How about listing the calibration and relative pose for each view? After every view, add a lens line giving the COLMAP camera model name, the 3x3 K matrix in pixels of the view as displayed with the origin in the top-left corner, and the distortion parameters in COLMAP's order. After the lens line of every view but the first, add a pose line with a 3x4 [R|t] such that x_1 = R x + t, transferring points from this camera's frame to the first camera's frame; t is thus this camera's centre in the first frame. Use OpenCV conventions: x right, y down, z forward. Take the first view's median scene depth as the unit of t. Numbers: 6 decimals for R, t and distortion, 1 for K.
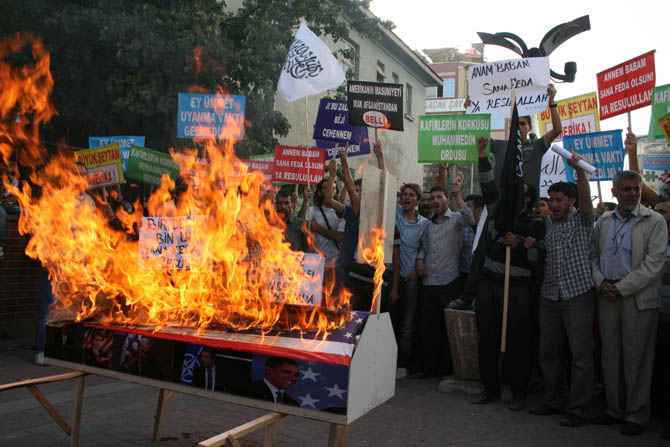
lens RADIAL K [[556.2, 0, 335.0], [0, 556.2, 223.5], [0, 0, 1]] dist [-0.105284, 0.142122]
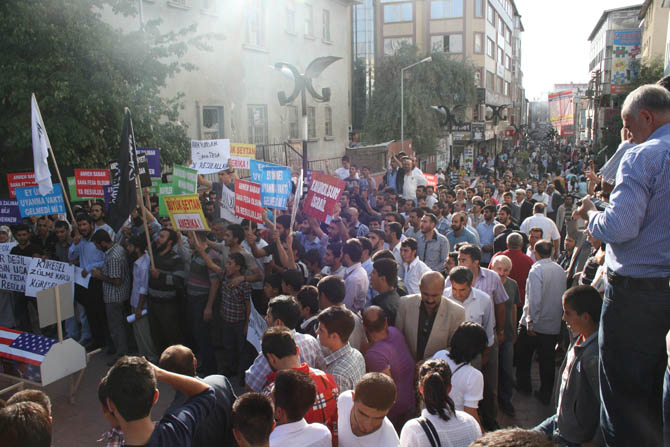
lens RADIAL K [[562.0, 0, 351.5], [0, 562.0, 226.0], [0, 0, 1]] dist [0.008435, -0.122233]
pose [[0.997433, -0.071596, -0.001434, 1.282416], [0.070139, 0.972707, 0.221183, -0.721790], [-0.014441, -0.220716, 0.975231, -1.209026]]
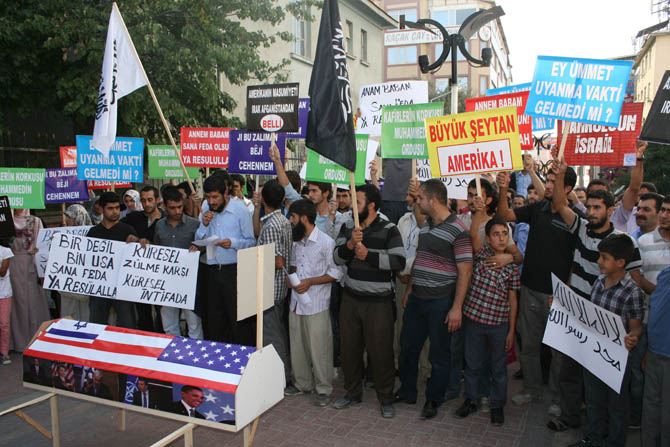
lens RADIAL K [[556.2, 0, 335.0], [0, 556.2, 223.5], [0, 0, 1]] dist [-0.105284, 0.142122]
pose [[0.998020, -0.051955, 0.035461, 0.209230], [0.047053, 0.990747, 0.127304, -0.288563], [-0.041747, -0.125383, 0.991230, -0.318424]]
